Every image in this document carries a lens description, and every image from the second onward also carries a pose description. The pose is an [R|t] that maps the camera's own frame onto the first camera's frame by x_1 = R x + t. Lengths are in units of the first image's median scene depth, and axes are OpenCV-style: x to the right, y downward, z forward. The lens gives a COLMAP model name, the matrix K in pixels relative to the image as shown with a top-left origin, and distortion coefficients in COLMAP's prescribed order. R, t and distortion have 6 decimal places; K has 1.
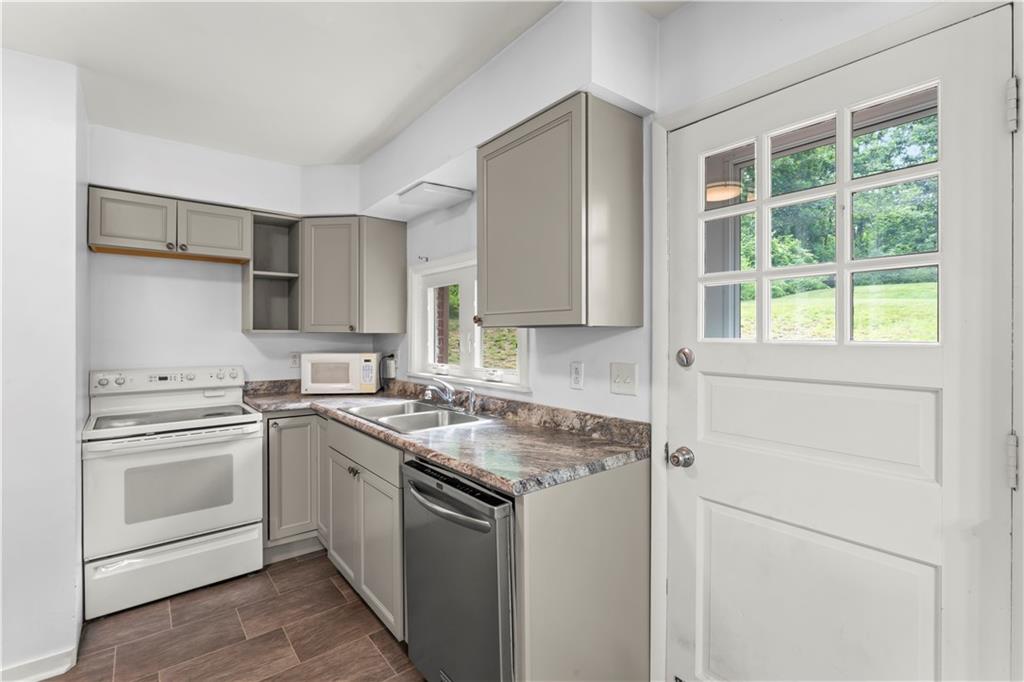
lens RADIAL K [[469.5, 0, 509.5], [0, 469.5, 334.8], [0, 0, 1]] dist [-0.000158, -0.000081]
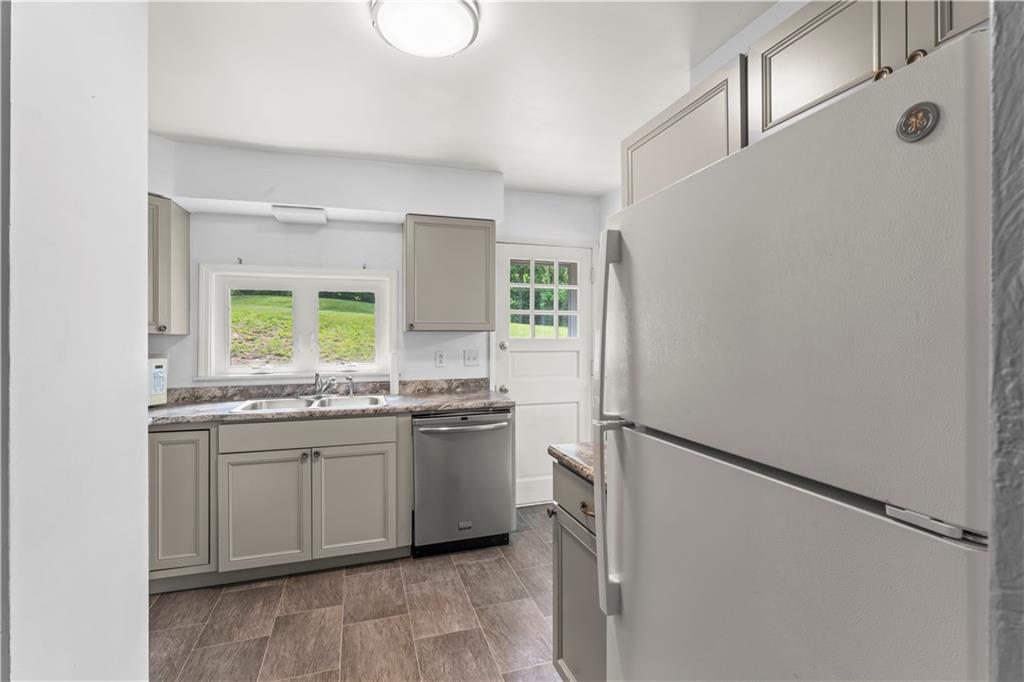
lens RADIAL K [[469.5, 0, 510.5], [0, 469.5, 337.7], [0, 0, 1]] dist [-0.000158, -0.000081]
pose [[0.332065, -0.005993, 0.943237, -1.402805], [0.002619, 0.999982, 0.005432, -0.001393], [-0.943253, 0.000667, 0.332075, 0.176609]]
